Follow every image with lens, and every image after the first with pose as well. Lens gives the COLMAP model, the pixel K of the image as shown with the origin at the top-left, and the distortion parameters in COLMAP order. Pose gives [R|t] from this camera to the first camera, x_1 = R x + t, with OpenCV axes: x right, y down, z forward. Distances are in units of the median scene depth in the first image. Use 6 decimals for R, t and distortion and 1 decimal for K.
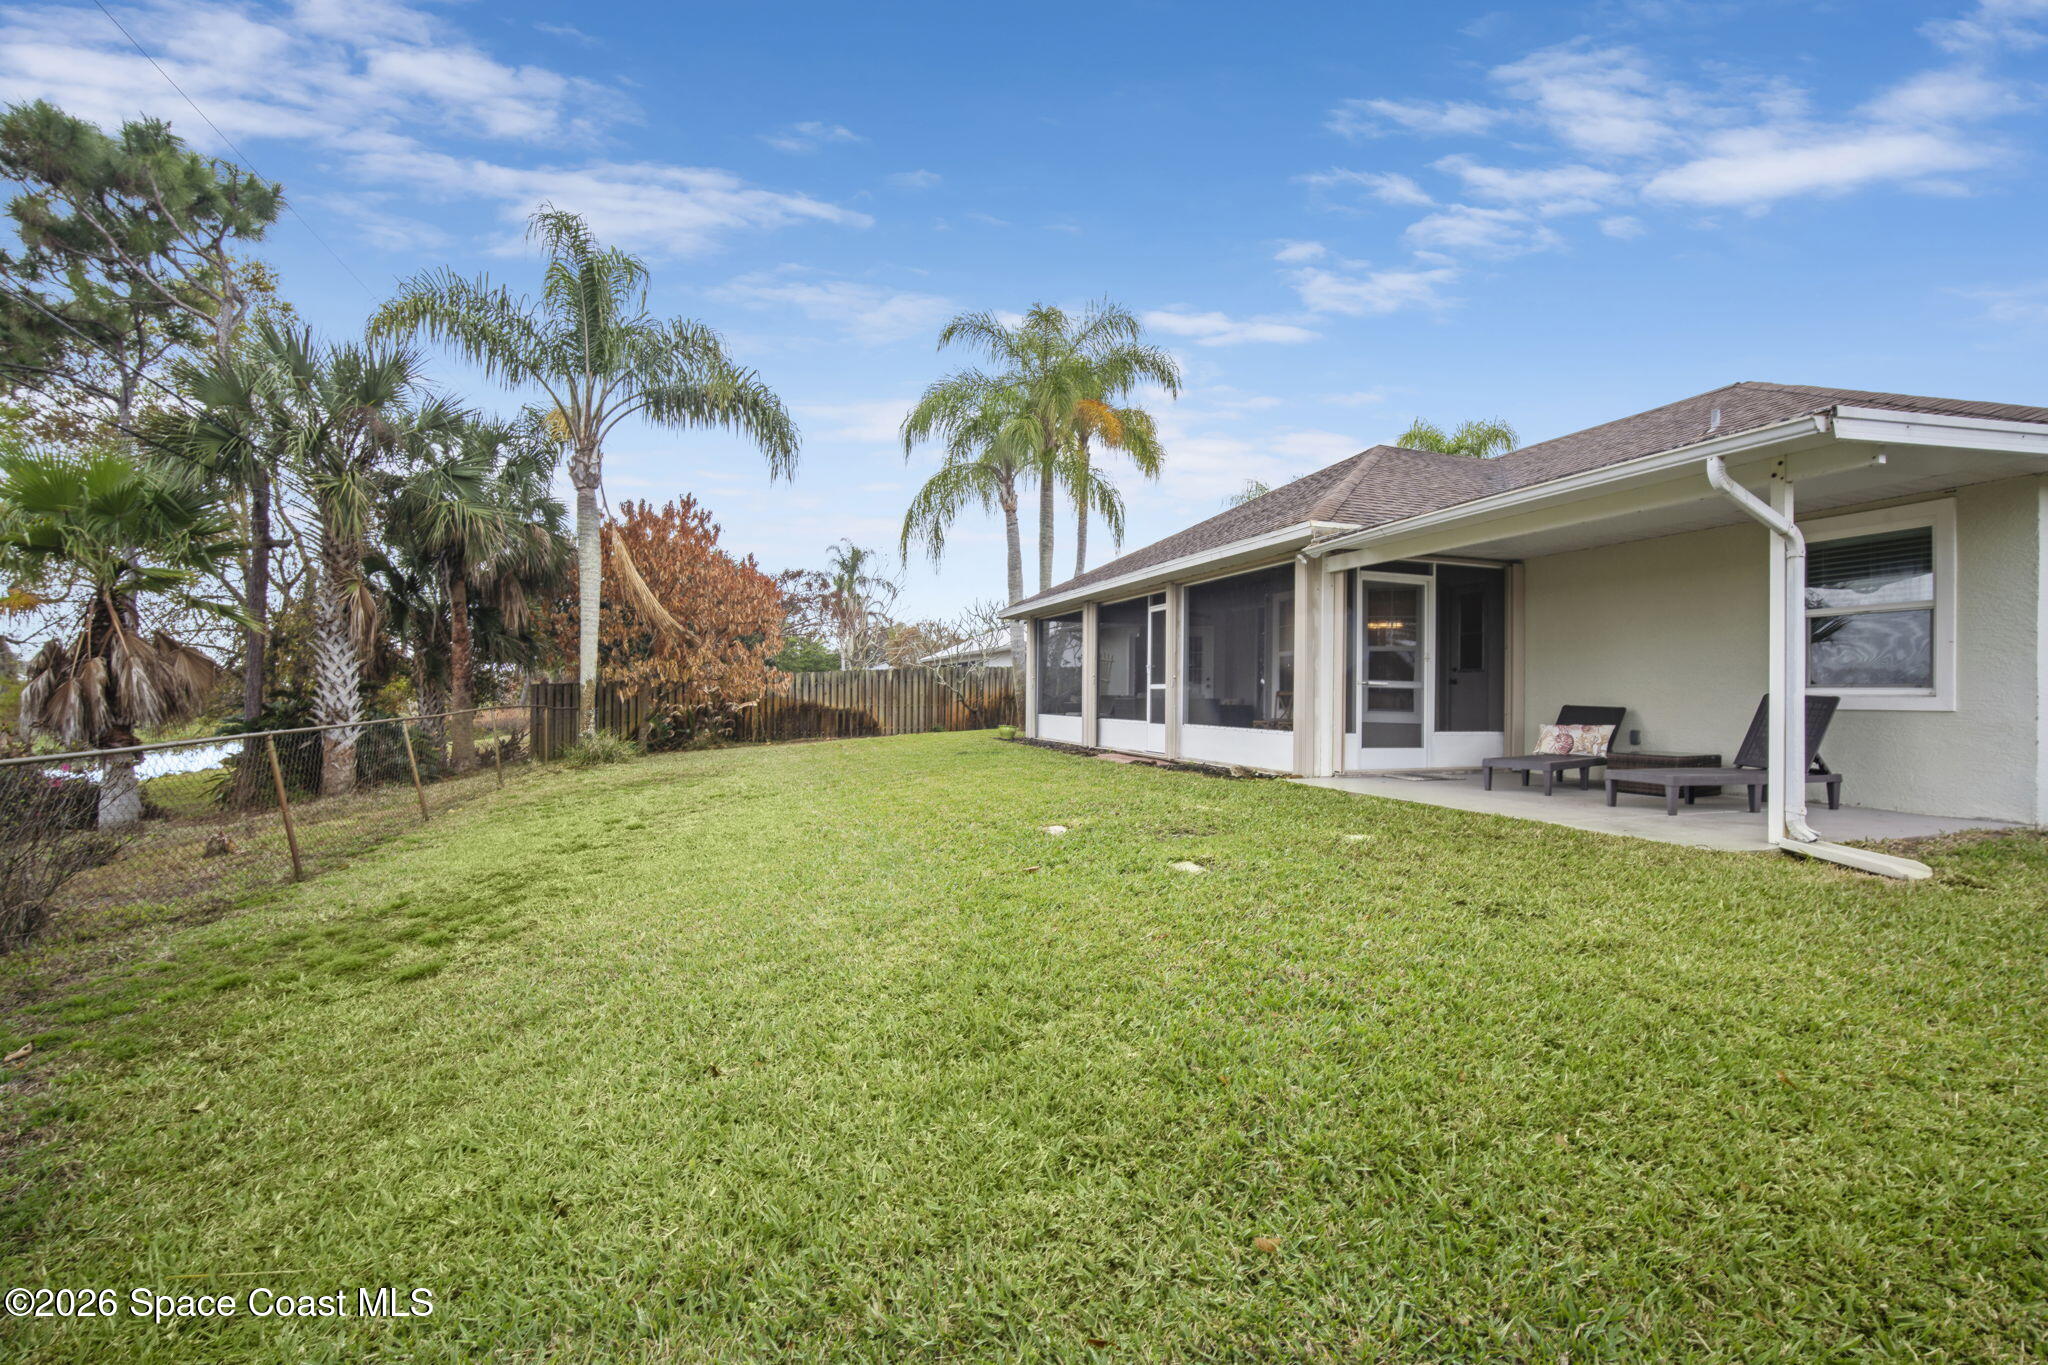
lens RADIAL K [[905.8, 0, 1024.6], [0, 905.8, 683.7], [0, 0, 1]] dist [-0.011853, 0.000078]
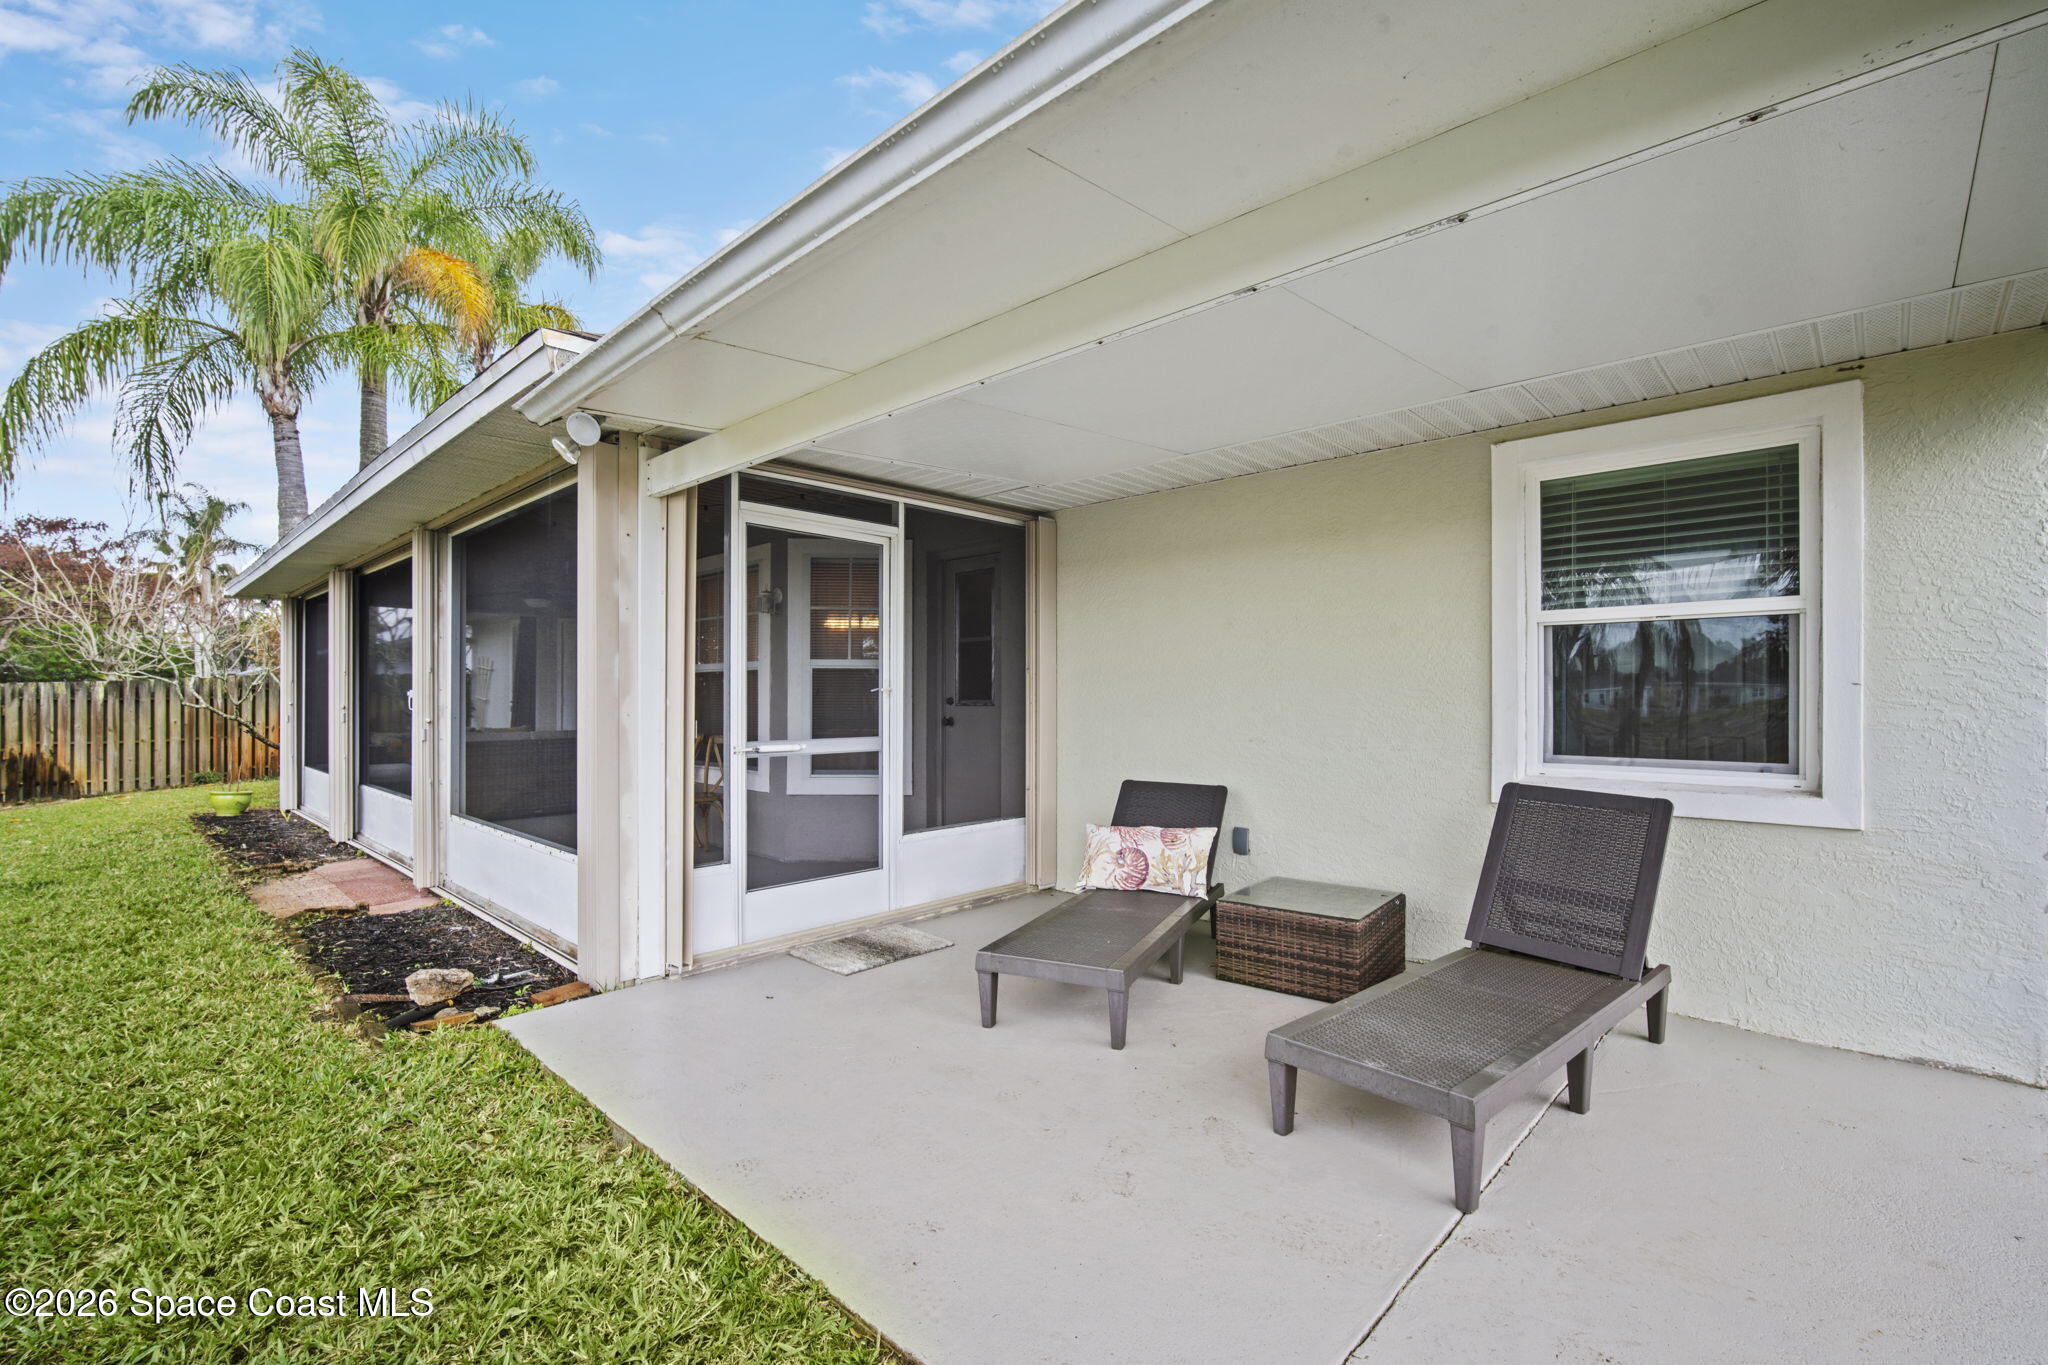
lens RADIAL K [[905.8, 0, 1022.7], [0, 905.8, 689.1], [0, 0, 1]] dist [-0.011853, 0.000078]
pose [[0.886467, -0.009572, 0.462692, 0.277792], [0.005177, 0.999929, 0.010767, -0.033745], [-0.462762, -0.007149, 0.886454, 0.516344]]
